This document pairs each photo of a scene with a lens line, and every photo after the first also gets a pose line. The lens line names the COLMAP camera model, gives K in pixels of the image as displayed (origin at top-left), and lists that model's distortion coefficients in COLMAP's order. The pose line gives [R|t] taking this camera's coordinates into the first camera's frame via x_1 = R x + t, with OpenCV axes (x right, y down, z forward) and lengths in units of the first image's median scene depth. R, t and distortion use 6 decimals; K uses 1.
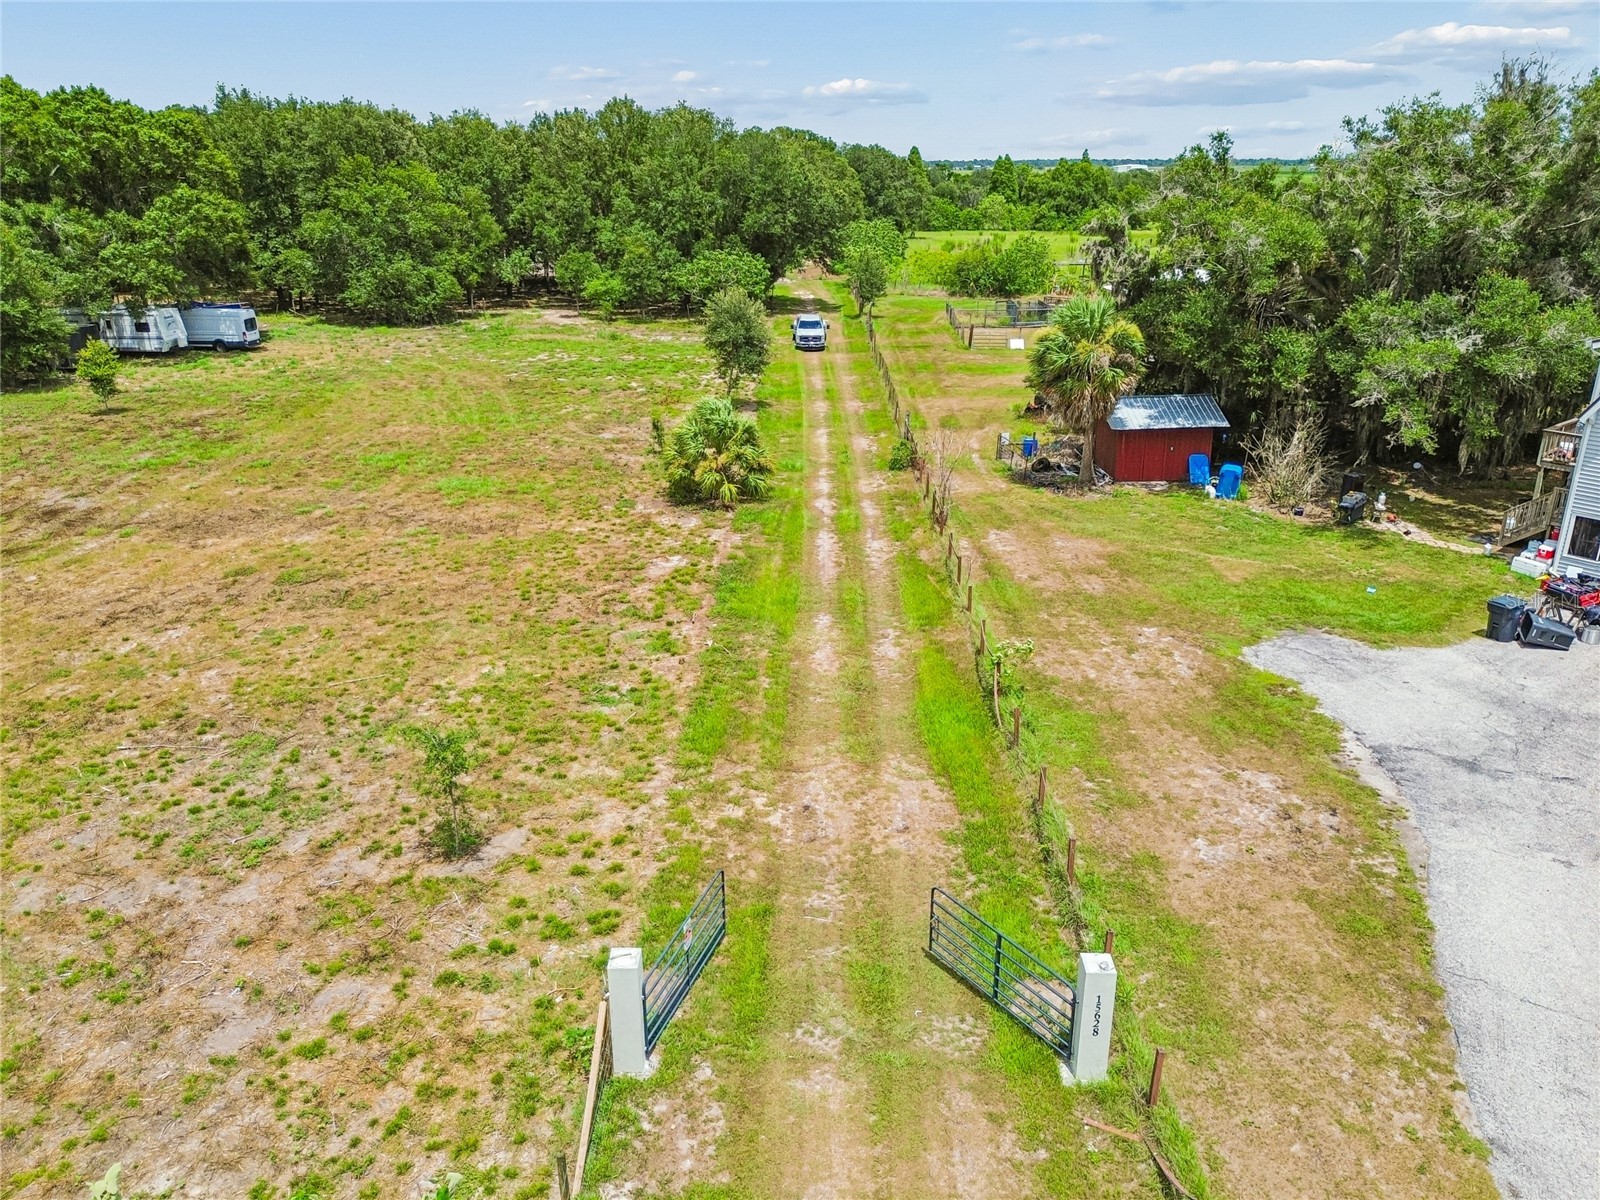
lens RADIAL K [[1149.2, 0, 797.2], [0, 1149.2, 594.5], [0, 0, 1]] dist [0.055870, -0.054975]
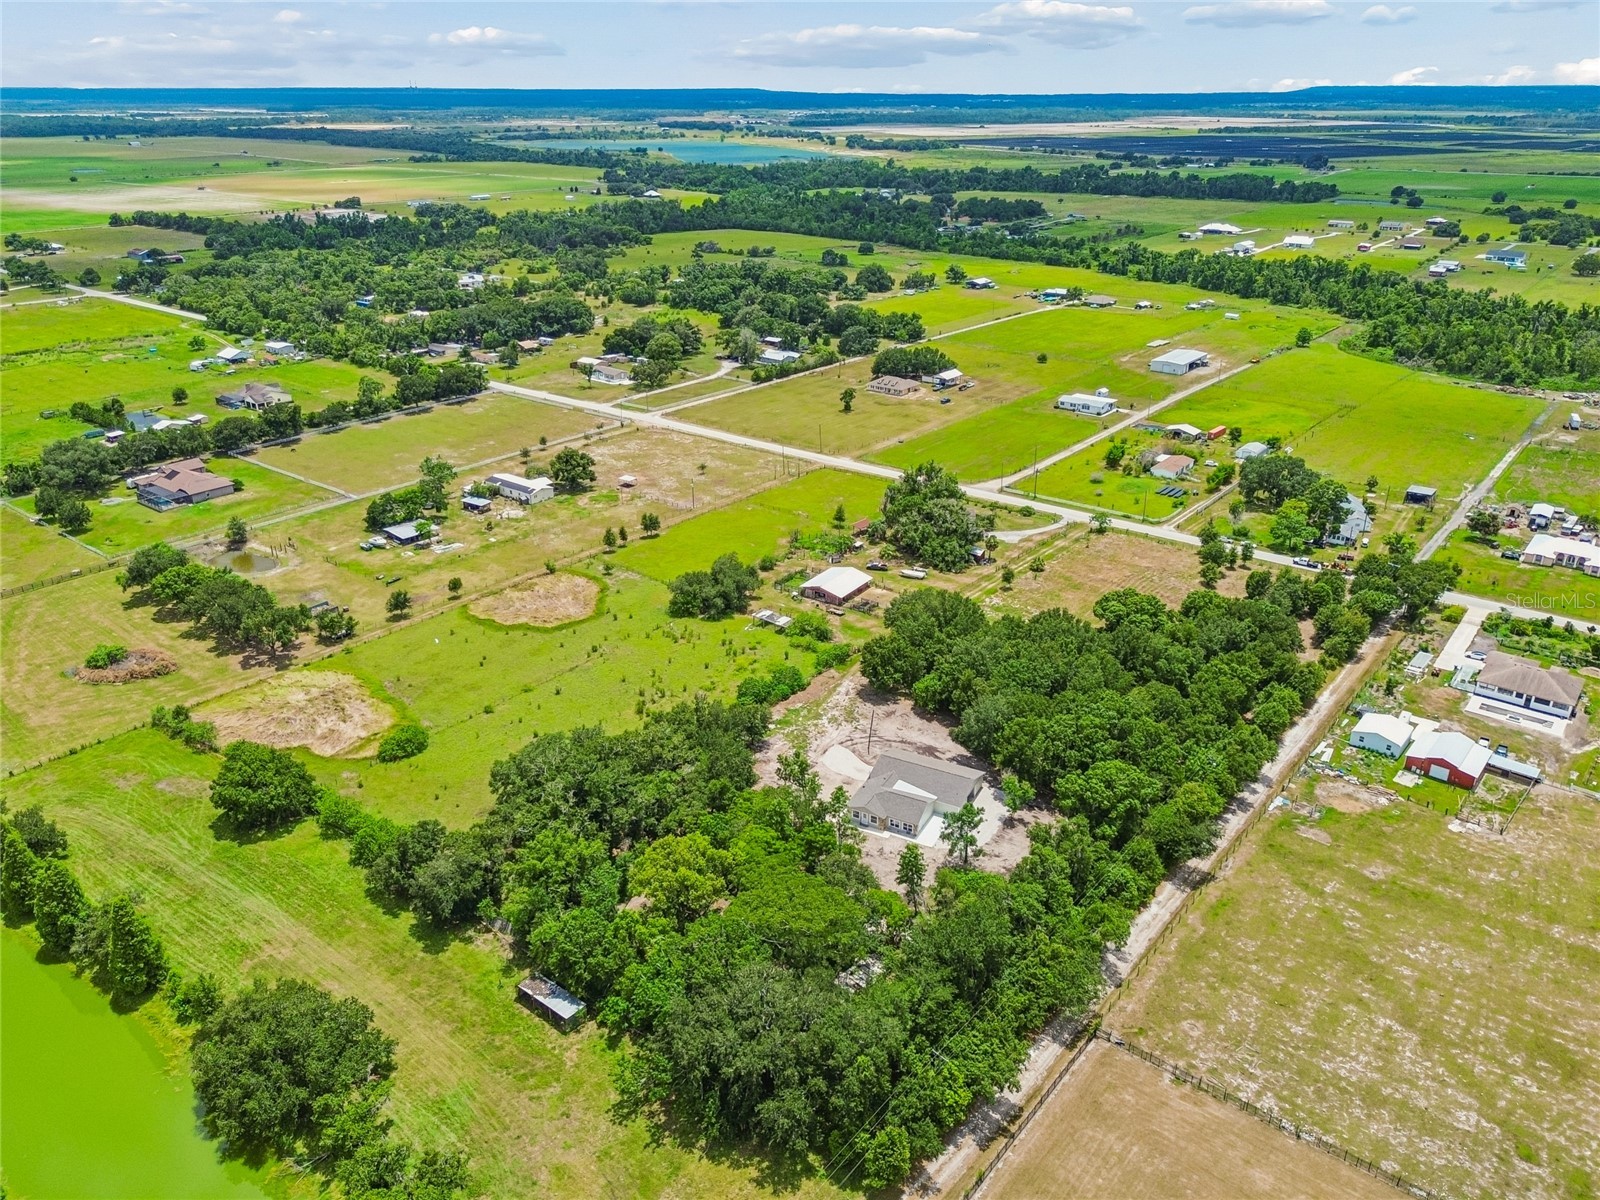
lens RADIAL K [[1151.1, 0, 797.7], [0, 1151.1, 601.7], [0, 0, 1]] dist [0.055277, -0.054008]
pose [[-0.780625, -0.248972, 0.573270, -3.535443], [0.224638, 0.744171, 0.629085, -5.514211], [-0.583235, 0.619857, -0.524990, 6.621478]]
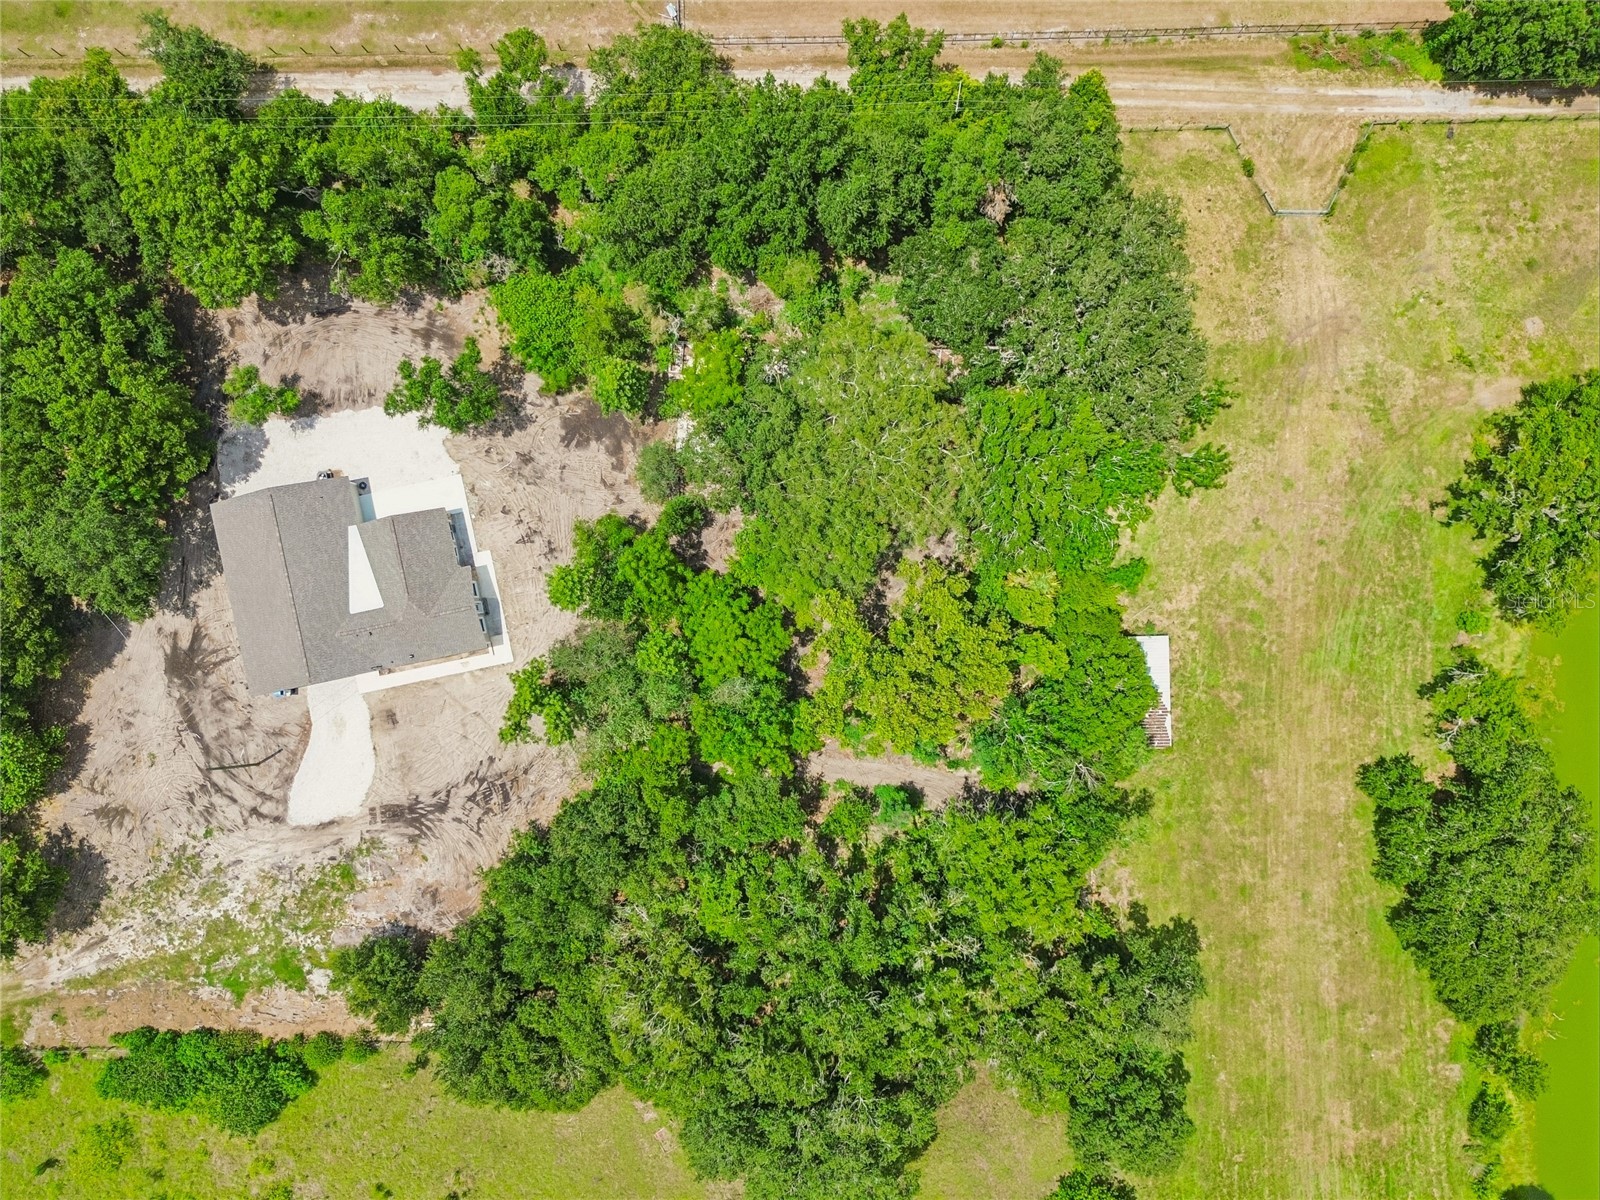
lens RADIAL K [[1128.9, 0, 792.5], [0, 1128.9, 589.9], [0, 0, 1]] dist [0.055790, -0.045502]
pose [[0.021344, 0.999766, 0.003452, -0.985053], [-0.342311, 0.004064, 0.939578, -4.258354], [0.939344, -0.021236, 0.342318, 4.010497]]
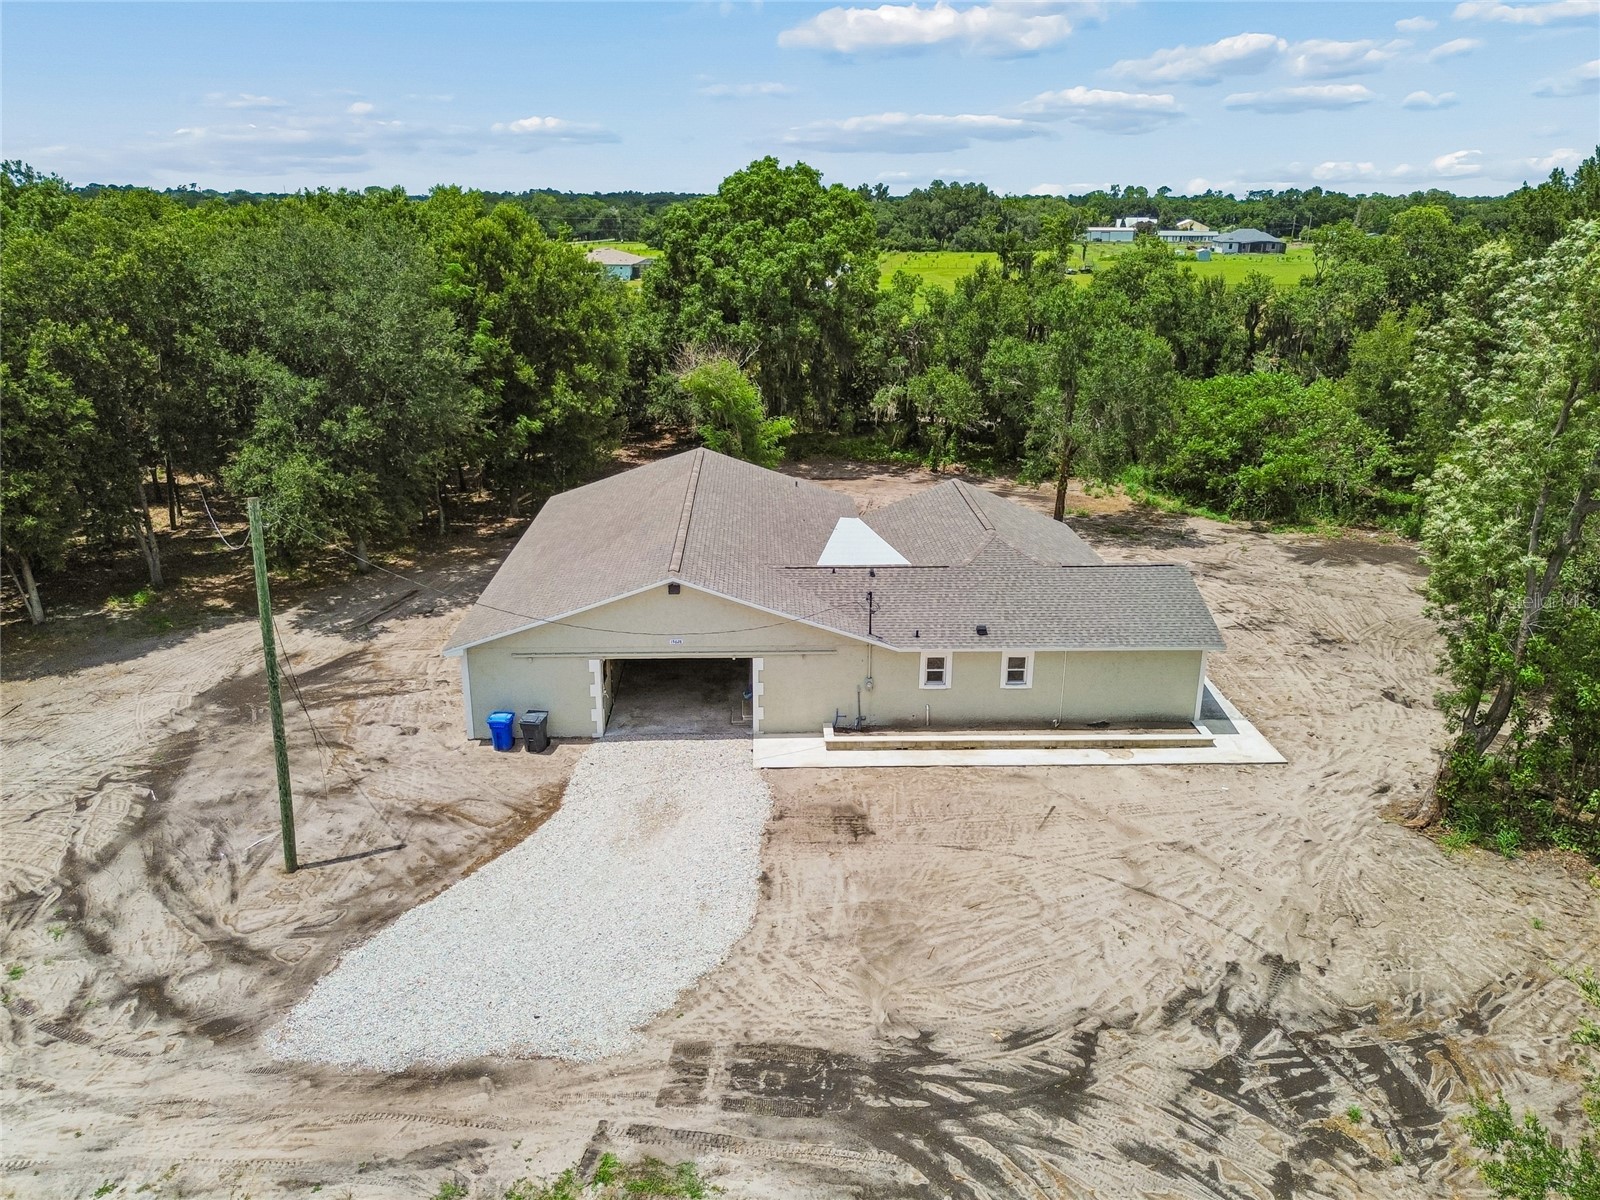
lens RADIAL K [[1158.3, 0, 791.6], [0, 1158.3, 600.9], [0, 0, 1]] dist [0.063864, -0.065979]
pose [[-0.155615, 0.320489, -0.934383, 0.021085], [-0.349016, 0.867059, 0.355523, -1.586199], [0.924106, 0.381439, -0.023072, 3.959499]]
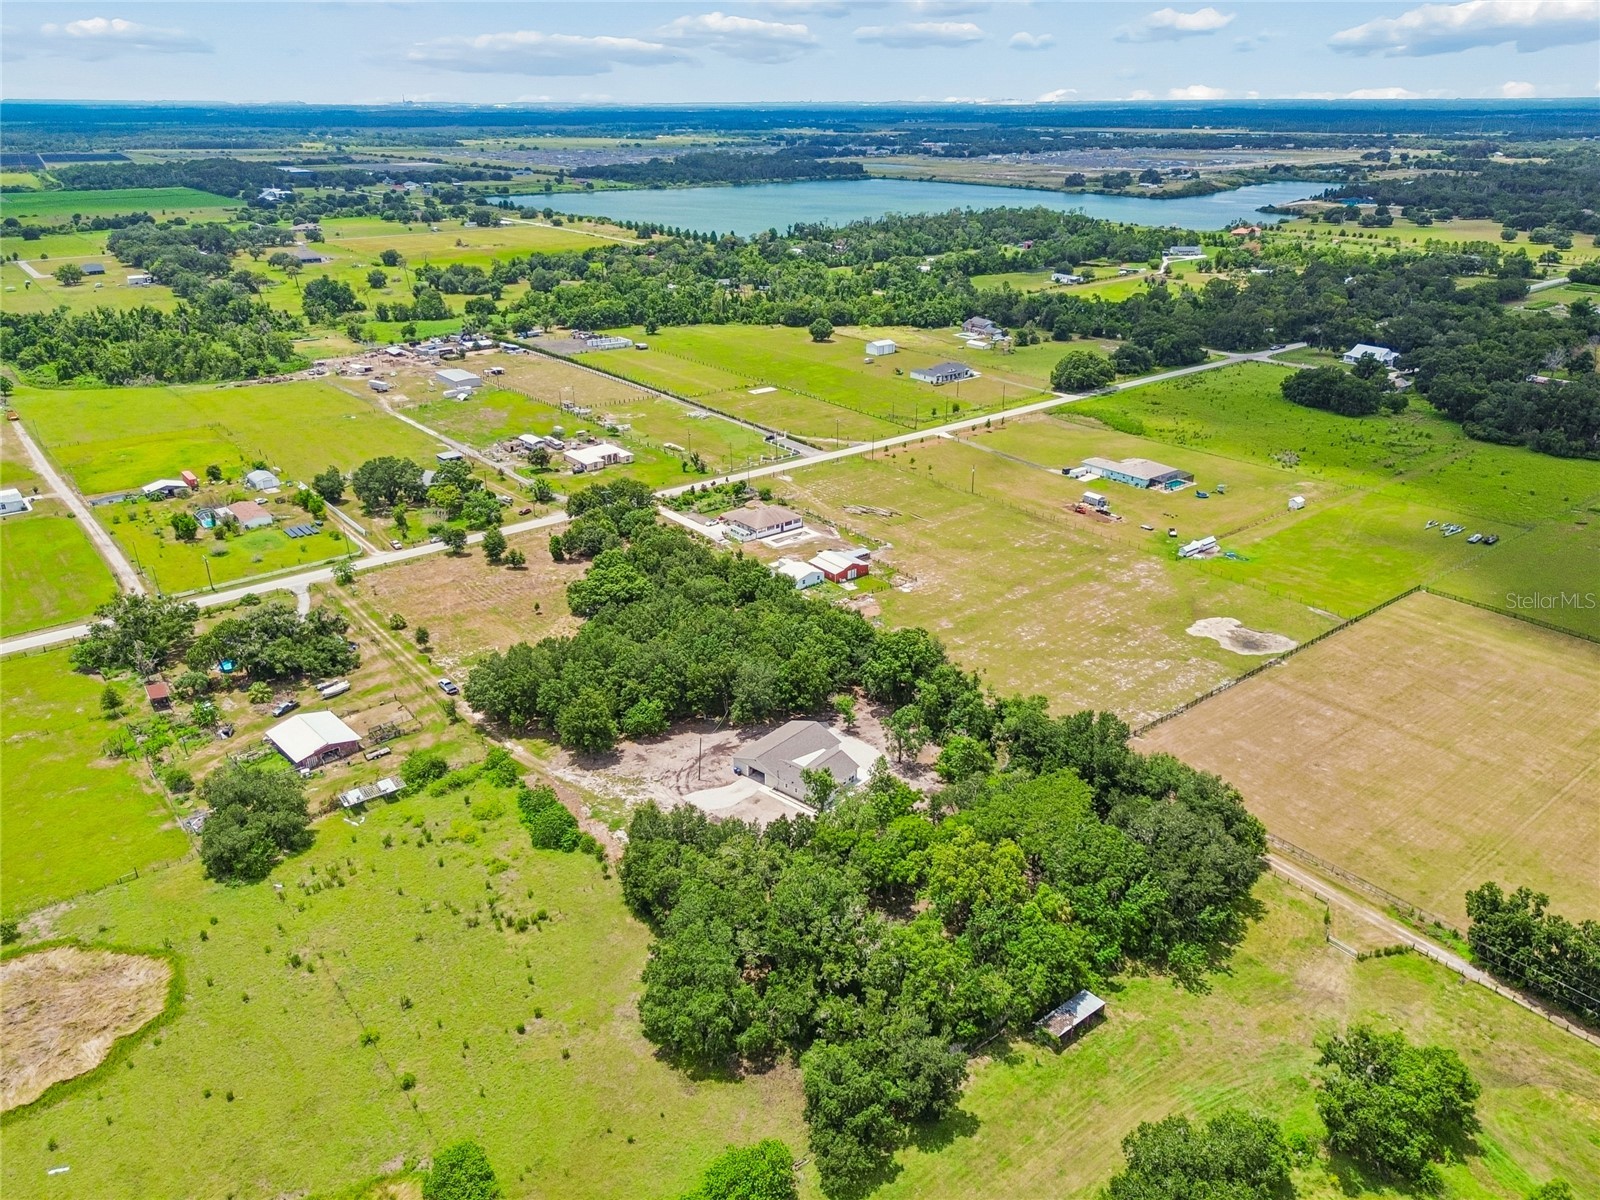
lens RADIAL K [[1140.1, 0, 796.2], [0, 1140.1, 608.4], [0, 0, 1]] dist [0.058396, -0.065923]
pose [[-0.780680, 0.257013, -0.569634, 2.126922], [-0.216672, 0.743655, 0.632479, -5.482911], [0.586167, 0.617188, -0.524869, 6.507418]]
